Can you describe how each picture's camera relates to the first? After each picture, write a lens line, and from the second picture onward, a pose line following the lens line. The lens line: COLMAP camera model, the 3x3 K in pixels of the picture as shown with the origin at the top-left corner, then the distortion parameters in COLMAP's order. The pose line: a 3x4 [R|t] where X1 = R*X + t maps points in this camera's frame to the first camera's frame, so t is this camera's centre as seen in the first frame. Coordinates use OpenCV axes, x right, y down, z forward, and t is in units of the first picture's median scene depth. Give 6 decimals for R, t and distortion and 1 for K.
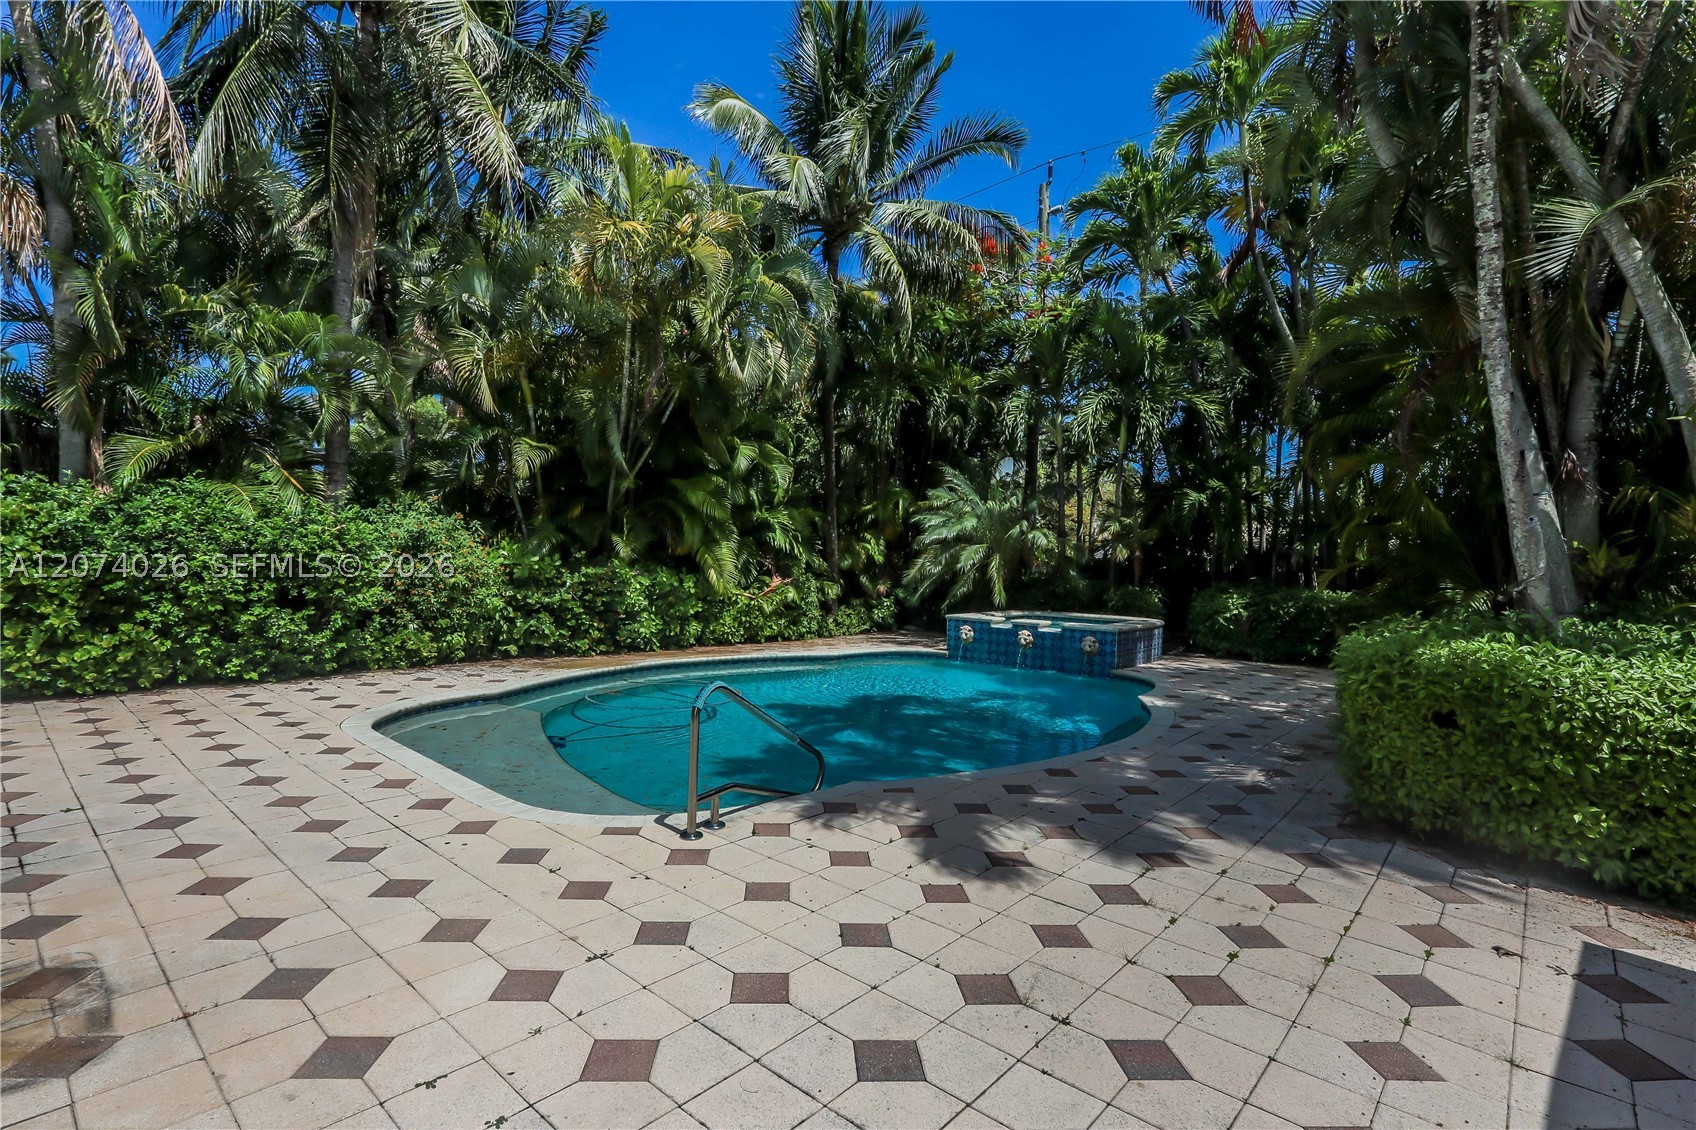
lens RADIAL K [[814.5, 0, 848.0], [0, 814.5, 565.0], [0, 0, 1]] dist [-0.022034, 0.008760]
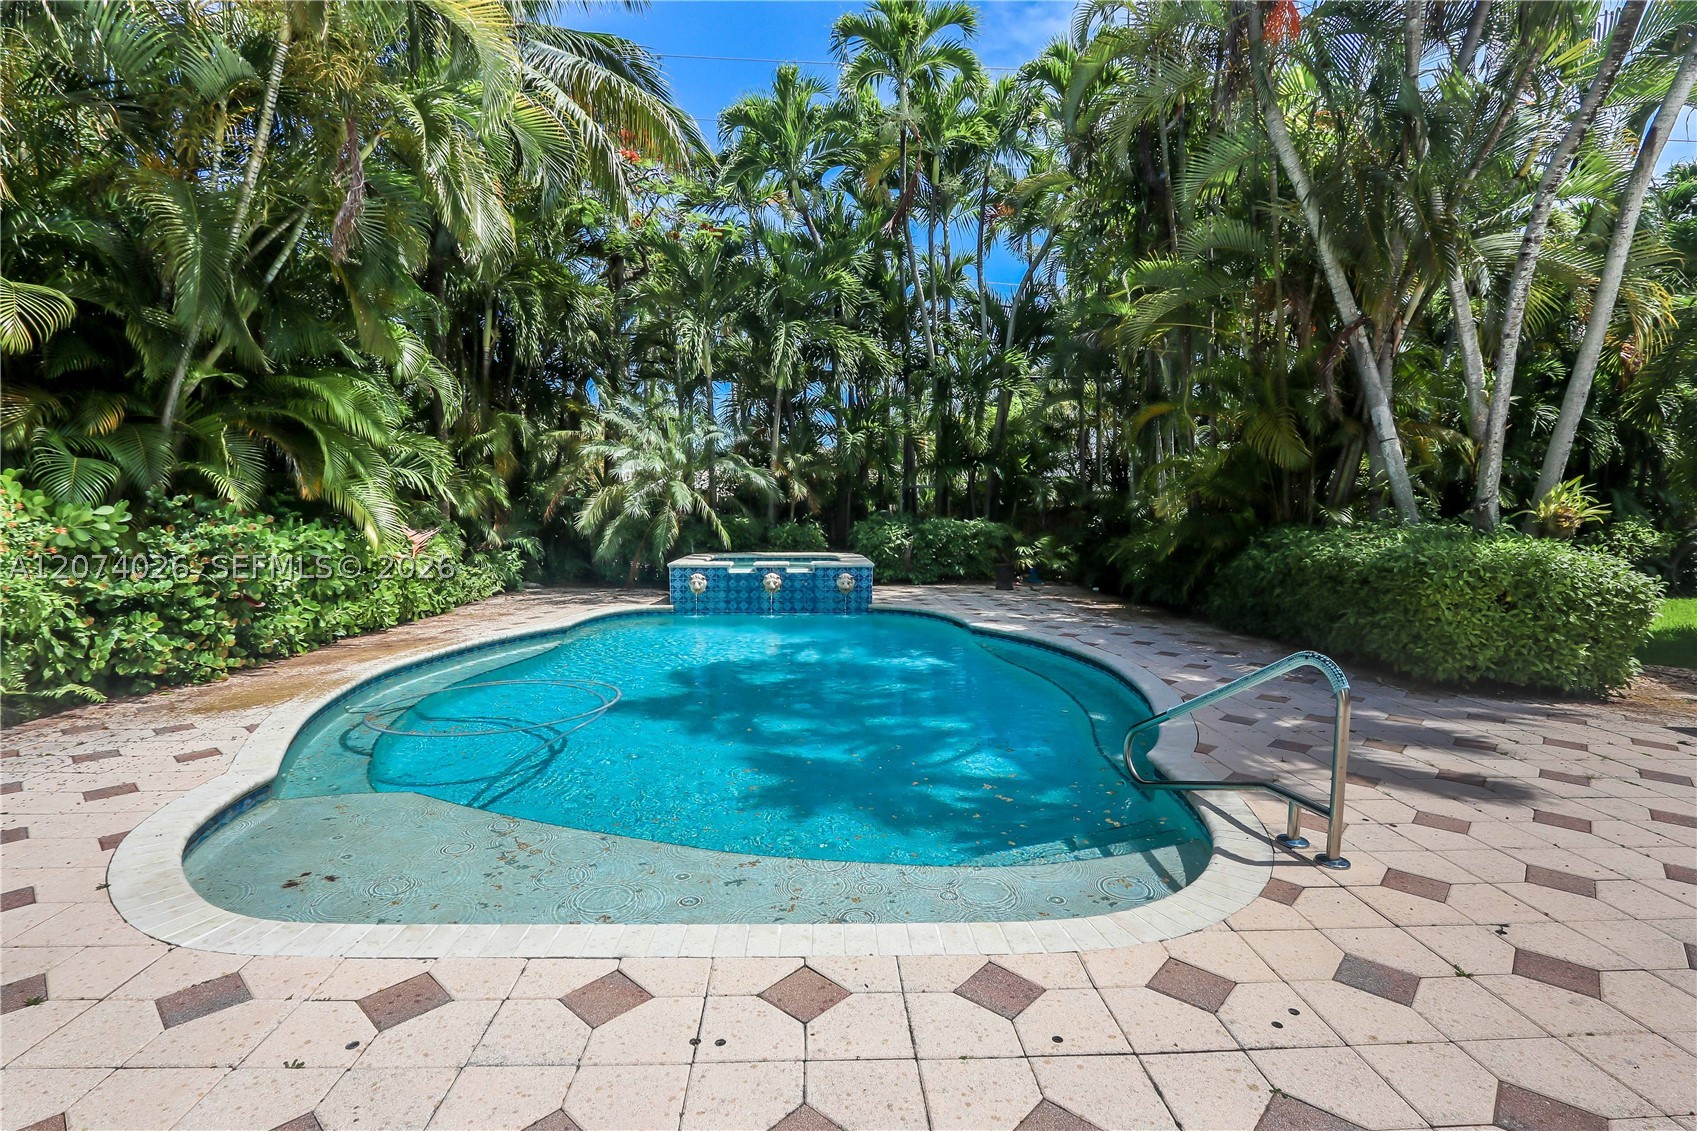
lens RADIAL K [[797.1, 0, 843.1], [0, 797.1, 558.8], [0, 0, 1]] dist [-0.016540, 0.000184]
pose [[0.719393, -0.069376, 0.691130, -0.487450], [0.024519, 0.996916, 0.074548, -0.003381], [-0.694171, -0.036683, 0.718875, 0.393416]]
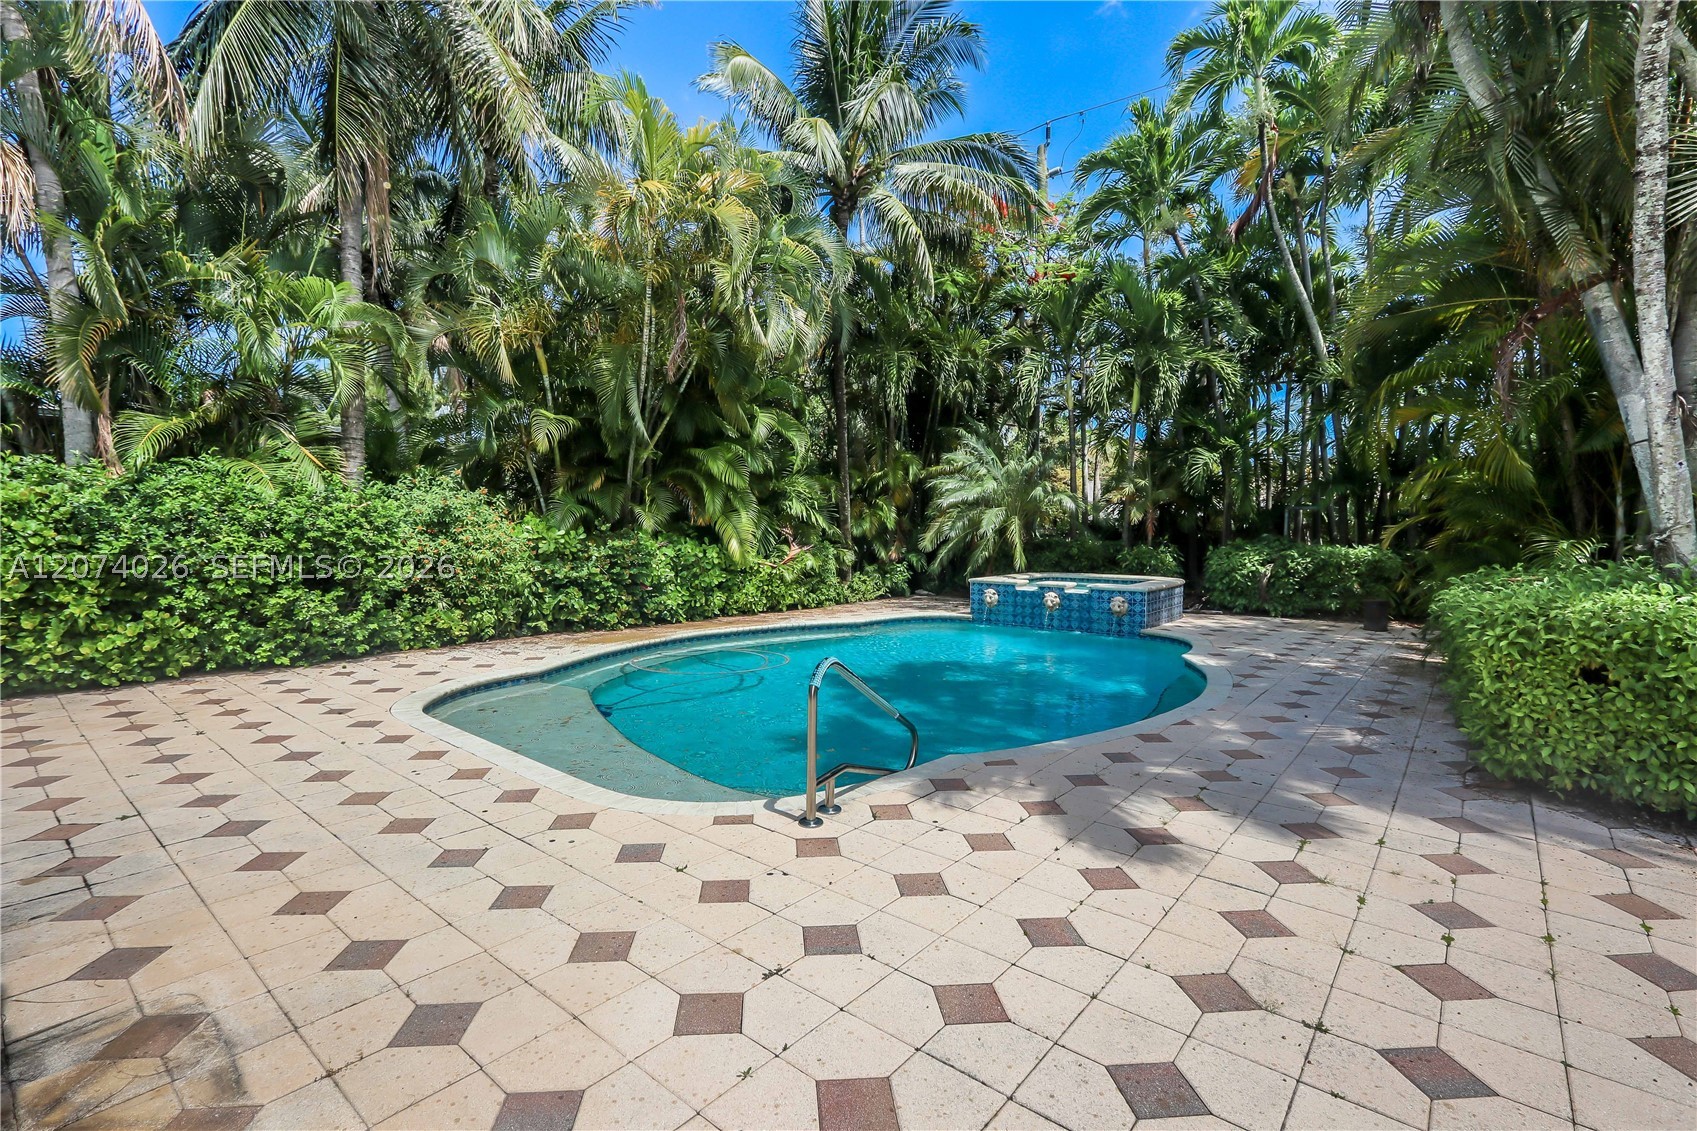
lens RADIAL K [[786.2, 0, 846.6], [0, 786.2, 561.5], [0, 0, 1]] dist [-0.022939, 0.008324]
pose [[0.999326, -0.024838, 0.027036, -0.083092], [0.023837, 0.999040, 0.036767, 0.000763], [-0.027923, -0.036098, 0.998958, 0.053612]]
